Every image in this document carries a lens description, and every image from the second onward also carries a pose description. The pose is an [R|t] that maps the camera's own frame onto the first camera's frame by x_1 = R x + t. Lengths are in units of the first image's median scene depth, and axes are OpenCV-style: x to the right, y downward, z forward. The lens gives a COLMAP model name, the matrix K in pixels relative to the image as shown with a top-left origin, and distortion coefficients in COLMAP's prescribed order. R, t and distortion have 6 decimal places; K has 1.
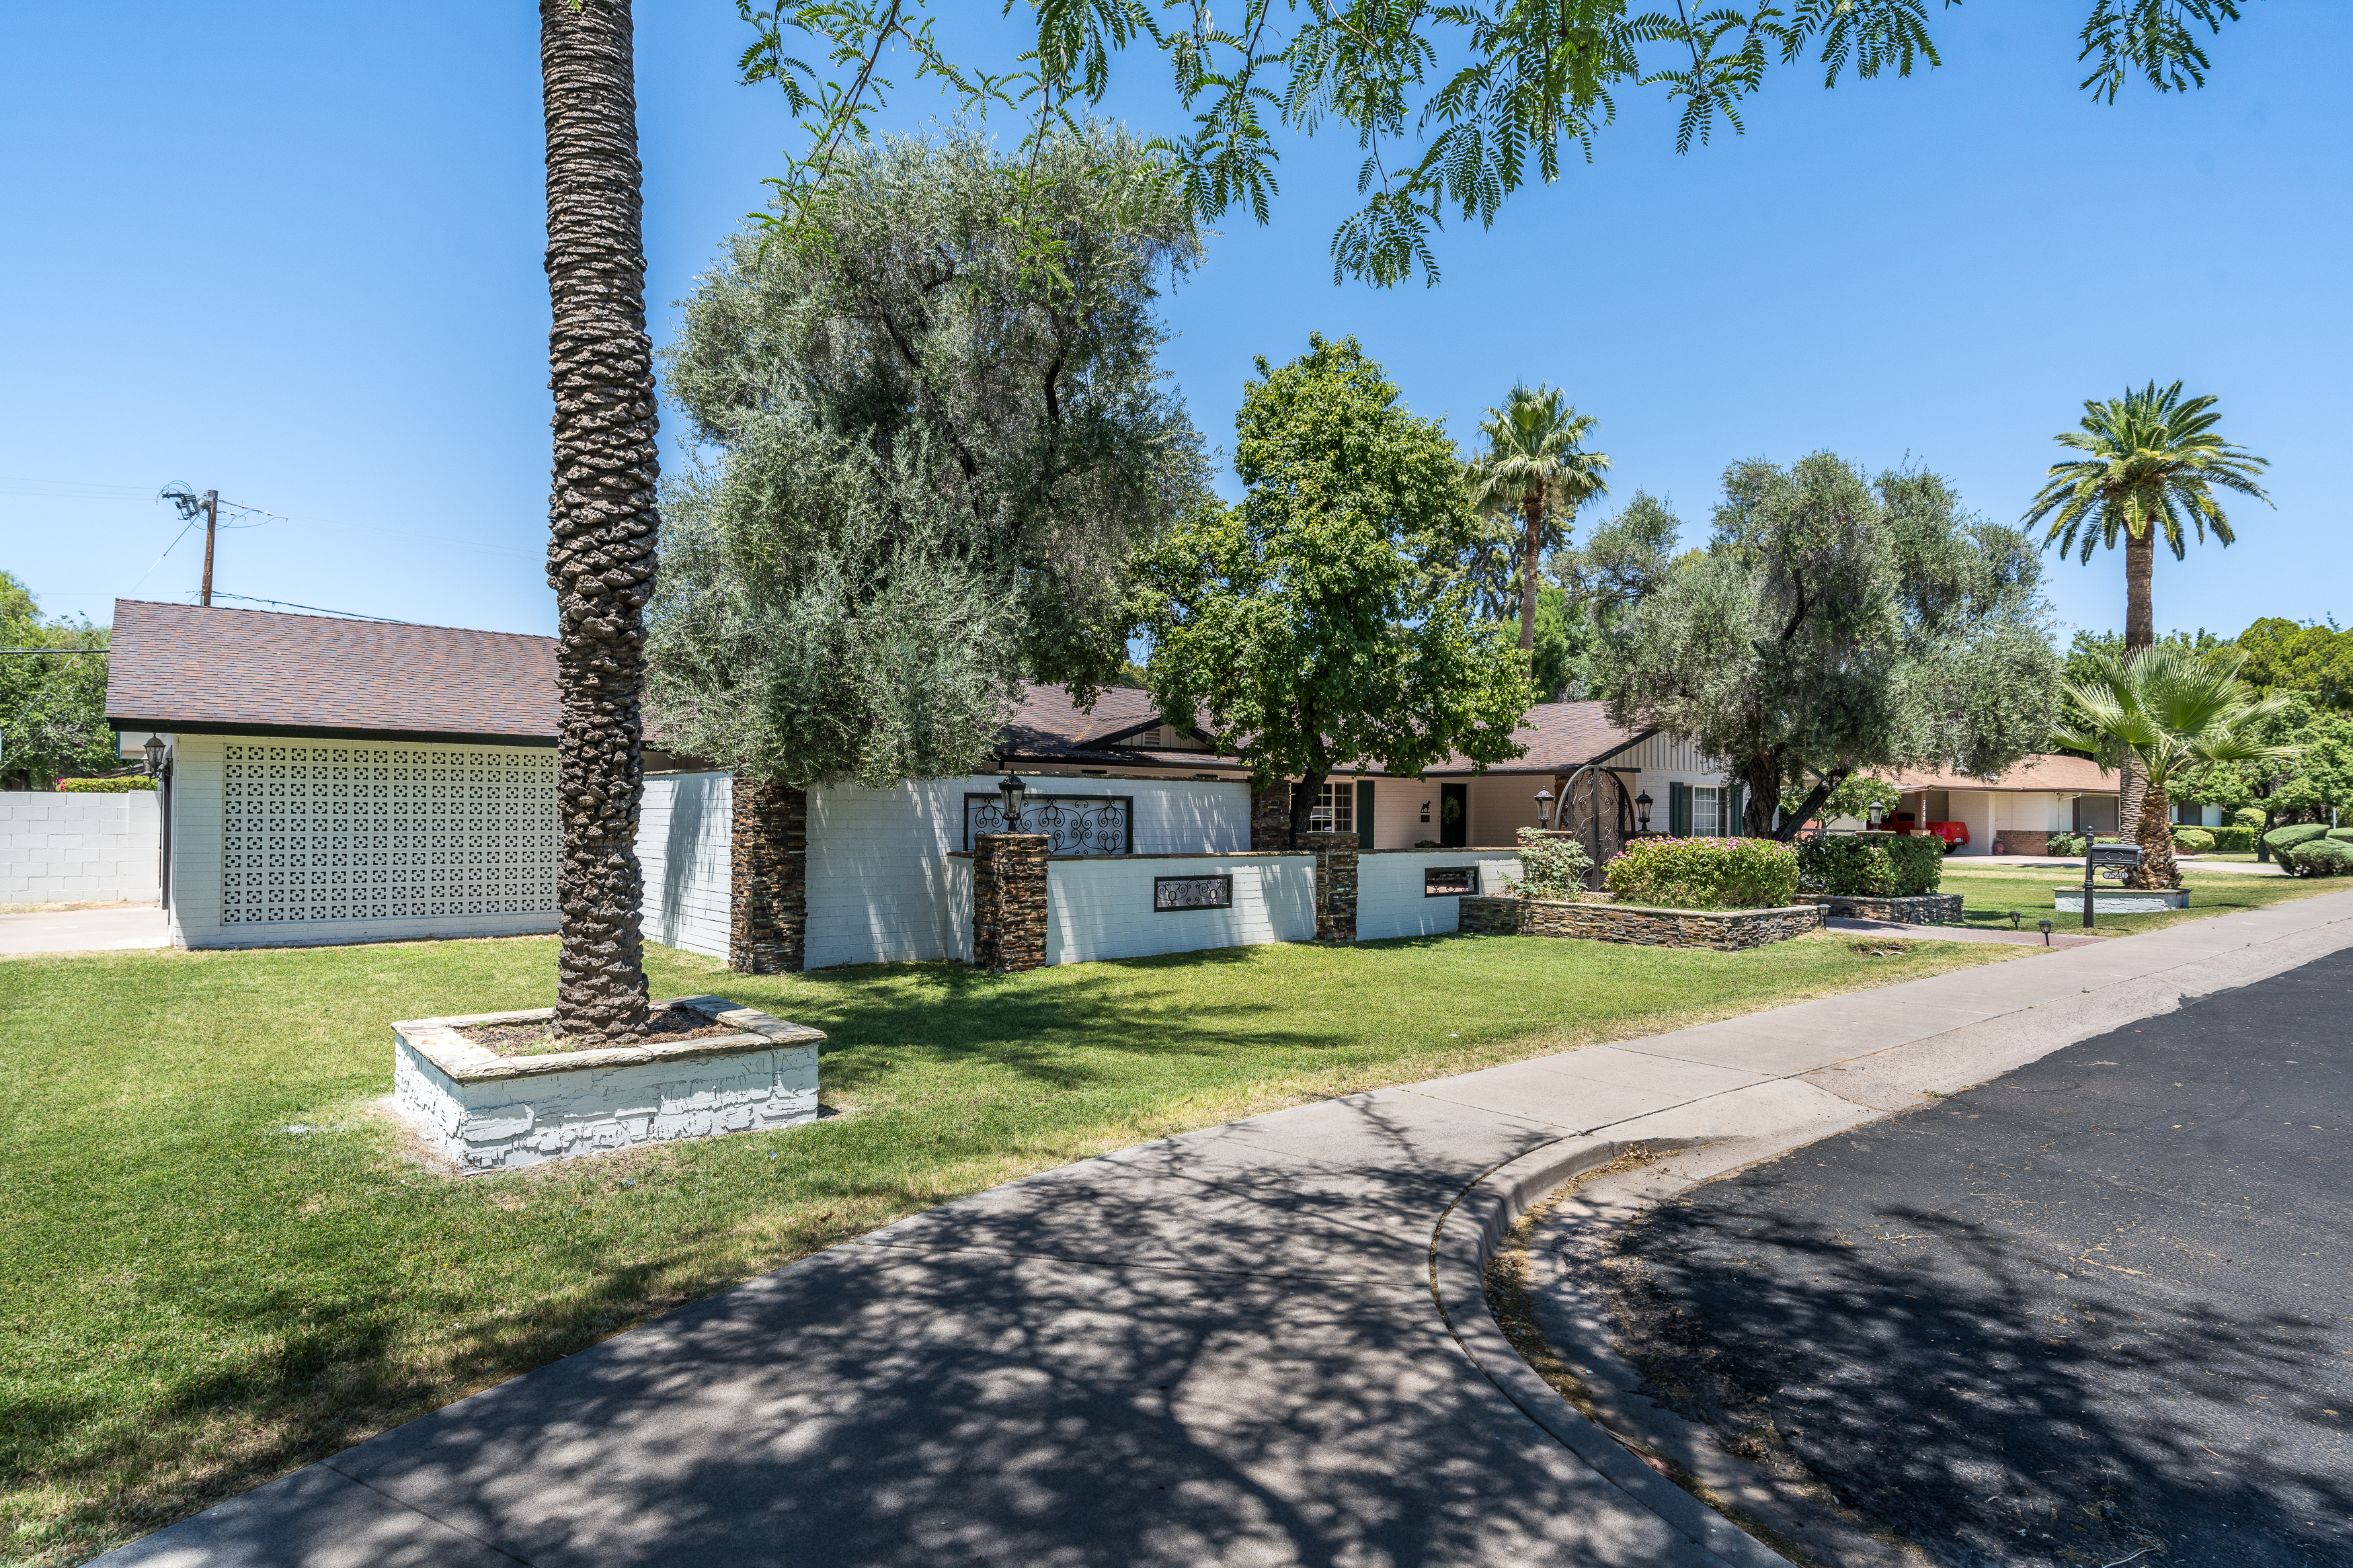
lens RADIAL K [[1259.7, 0, 1176.5], [0, 1259.7, 784.0], [0, 0, 1]] dist [-0.006403, 0.000804]
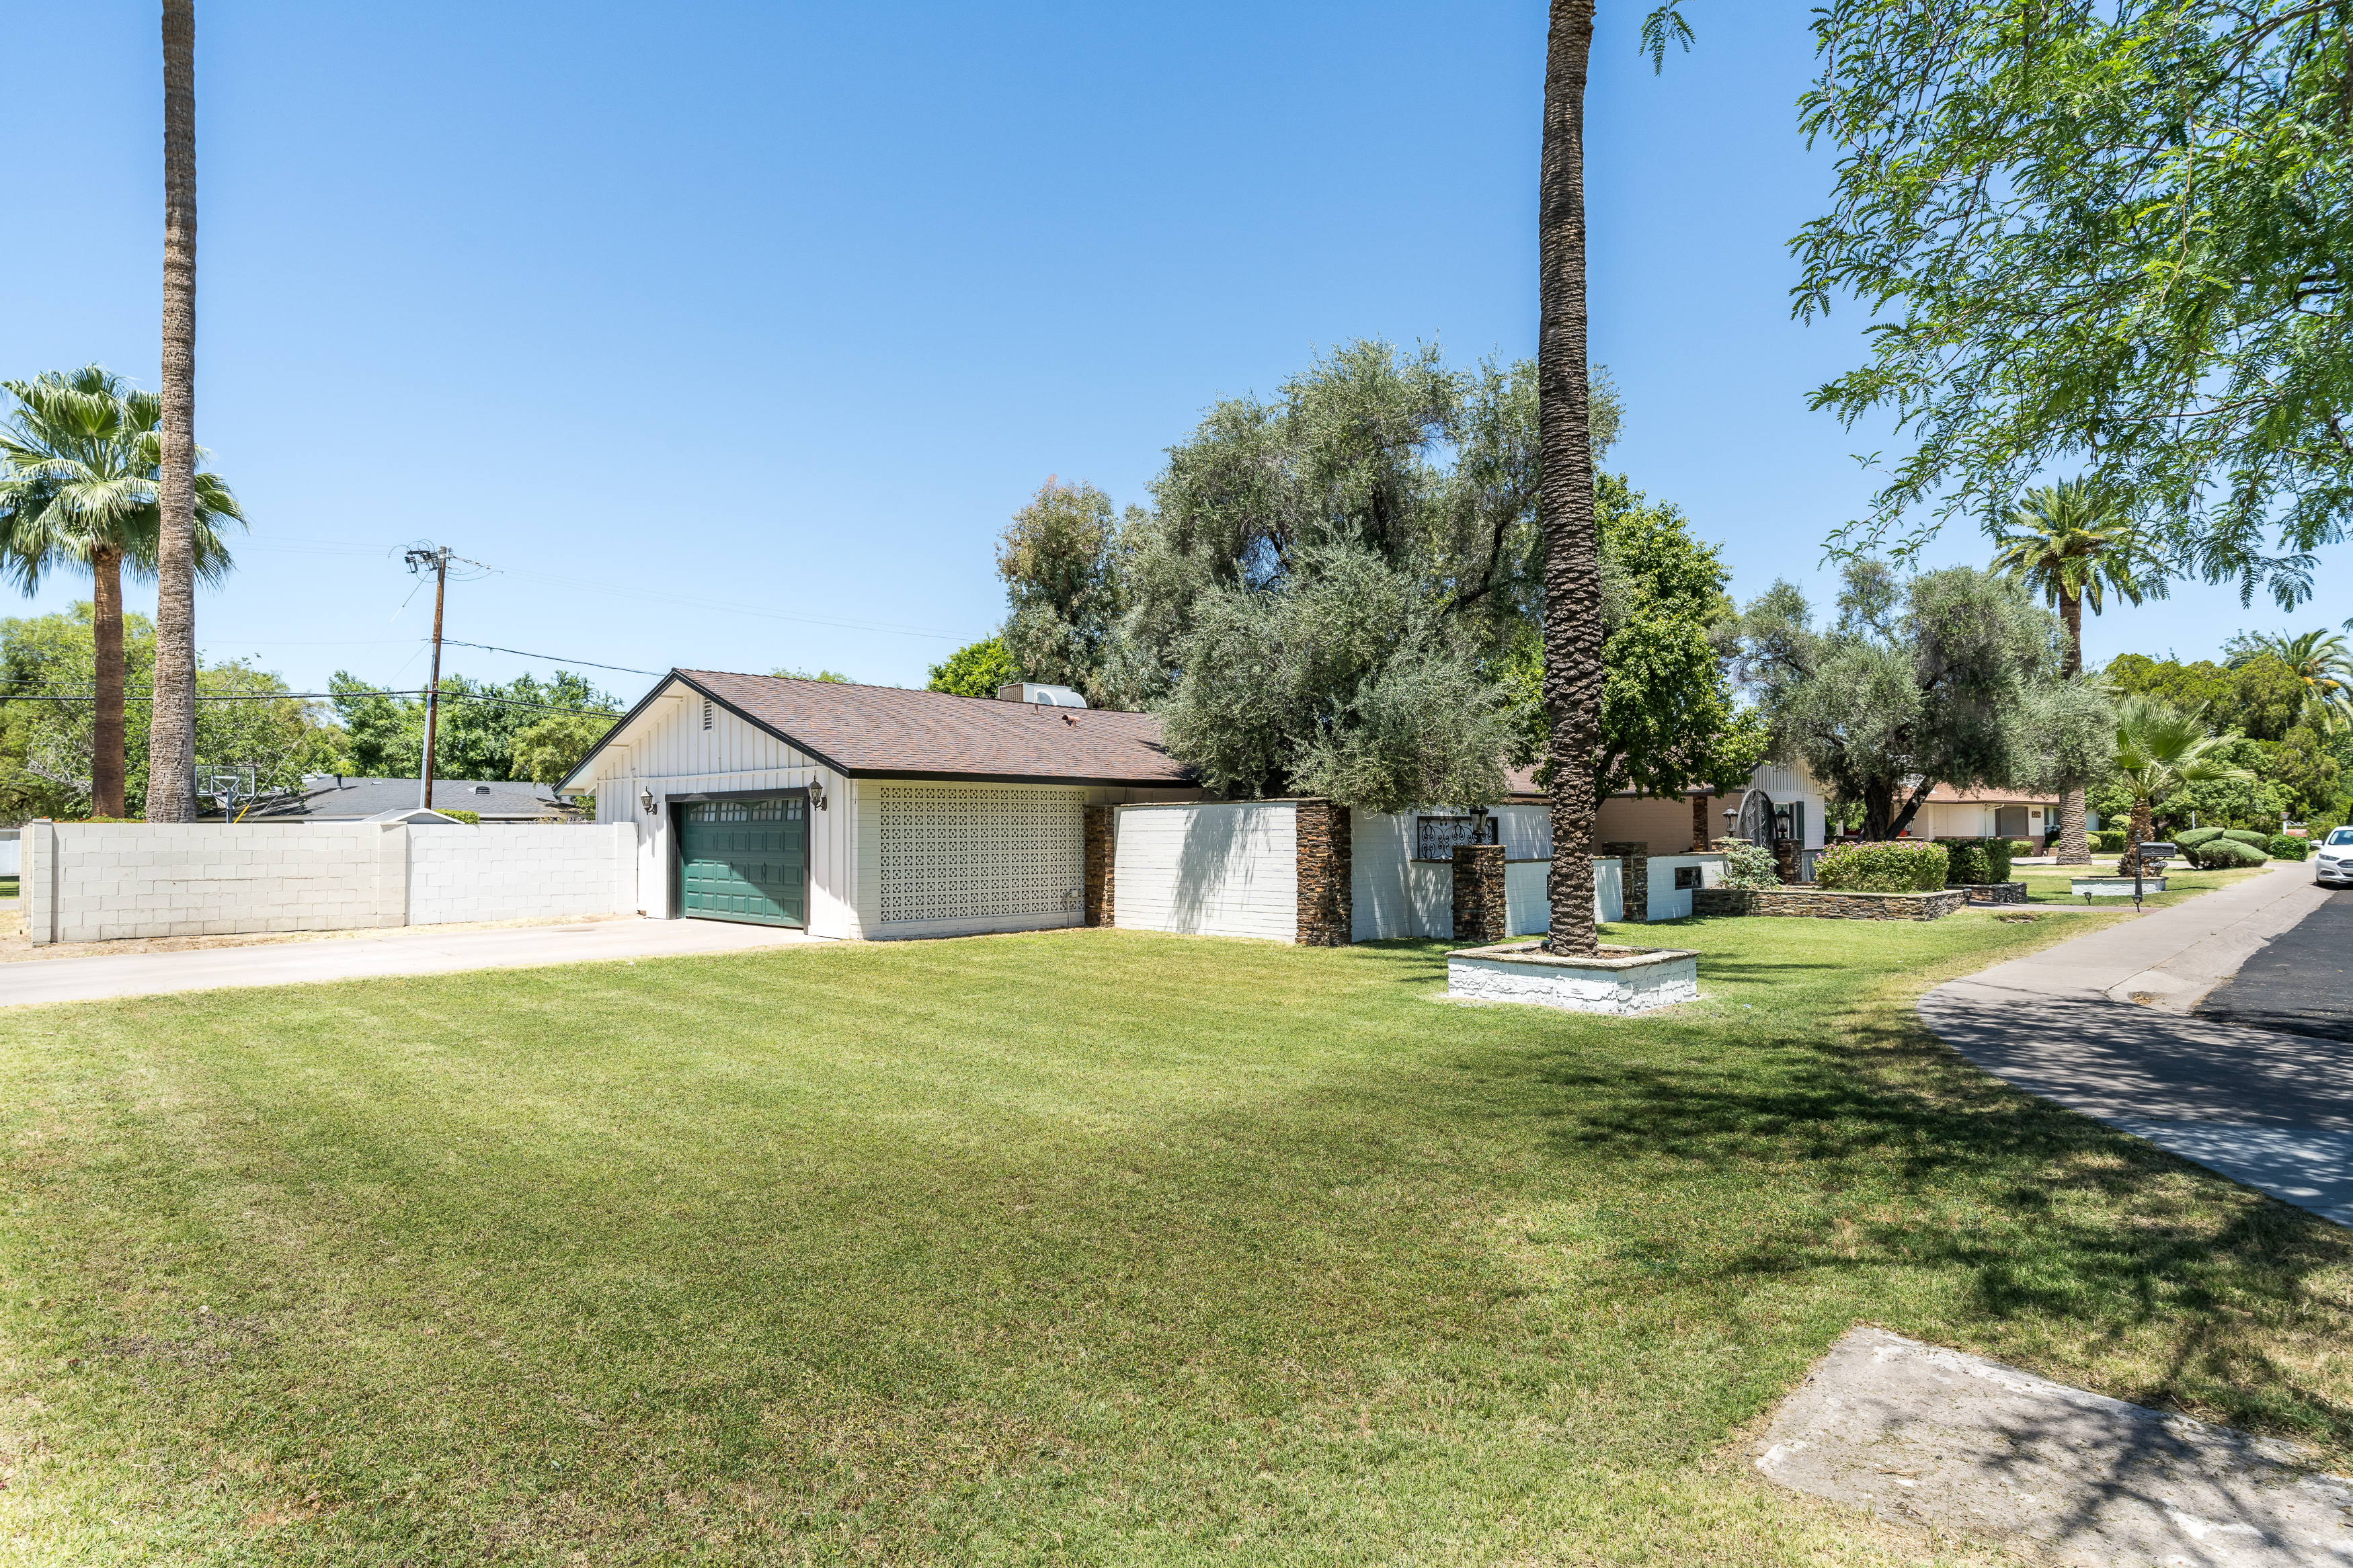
lens RADIAL K [[1259.7, 0, 1176.5], [0, 1259.7, 784.0], [0, 0, 1]] dist [-0.006403, 0.000804]
pose [[0.995002, -0.009373, 0.099416, -0.496401], [0.010819, 0.999843, -0.014016, -0.010299], [-0.099269, 0.015021, 0.994947, -0.302433]]
